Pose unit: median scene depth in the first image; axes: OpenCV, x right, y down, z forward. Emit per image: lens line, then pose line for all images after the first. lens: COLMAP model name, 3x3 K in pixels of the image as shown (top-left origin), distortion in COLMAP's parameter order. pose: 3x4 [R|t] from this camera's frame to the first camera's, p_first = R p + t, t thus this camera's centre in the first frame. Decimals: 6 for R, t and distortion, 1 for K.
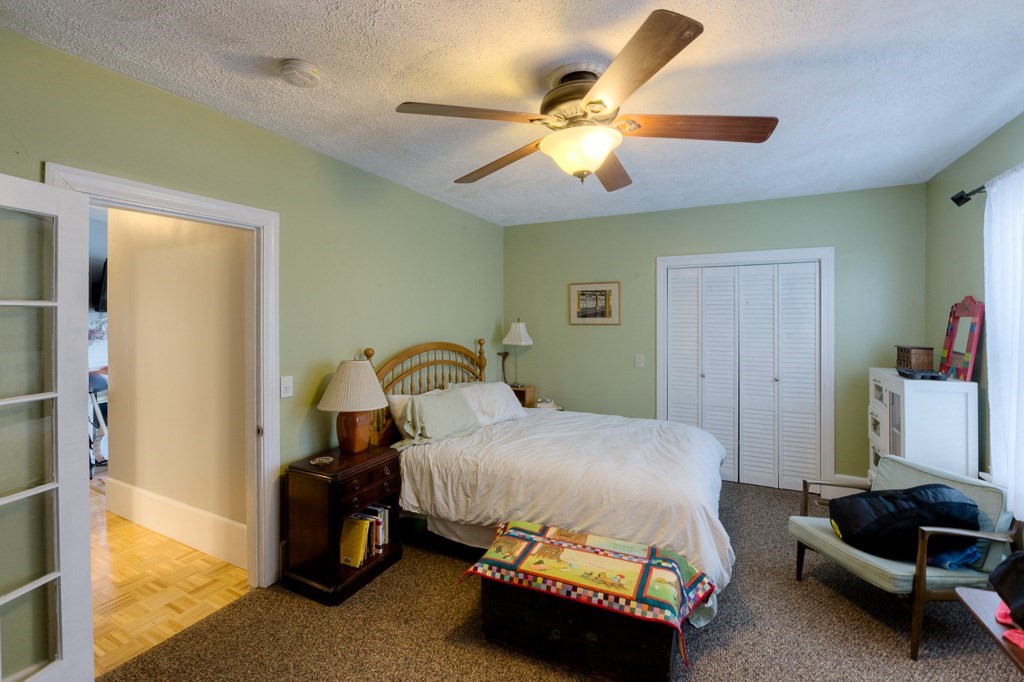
lens RADIAL K [[448.2, 0, 513.8], [0, 448.2, 327.9], [0, 0, 1]] dist [-0.015201, -0.003458]
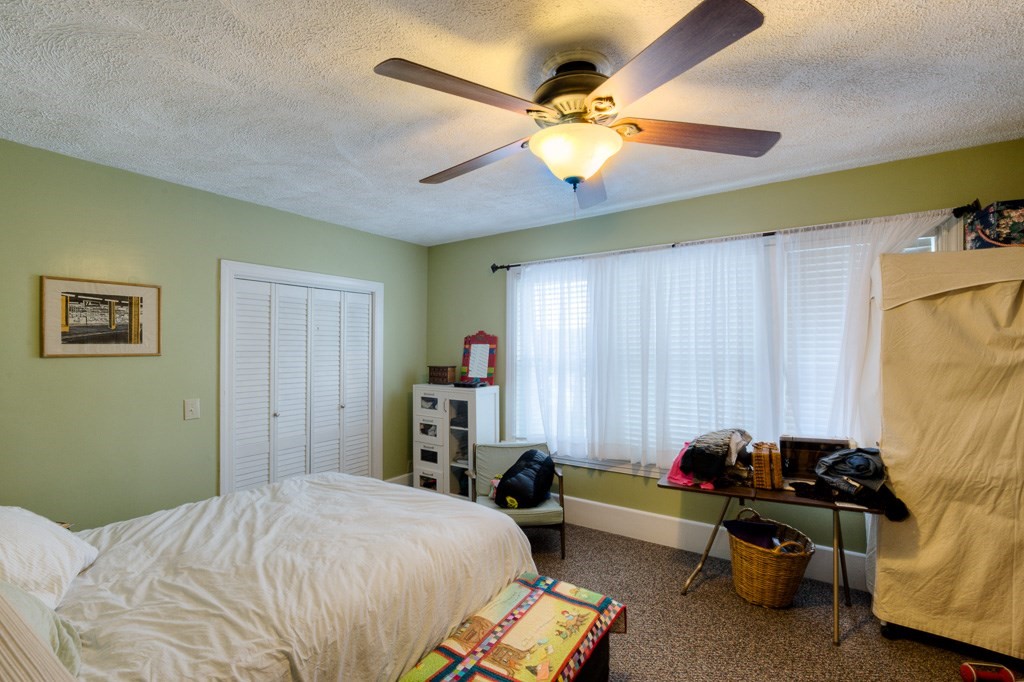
lens RADIAL K [[448.8, 0, 512.1], [0, 448.8, 351.1], [0, 0, 1]] dist [-0.000882, -0.020115]
pose [[0.113092, -0.008357, 0.993549, -0.551390], [0.022572, 0.999728, 0.005839, -0.008642], [-0.993328, 0.021766, 0.113249, 0.757464]]
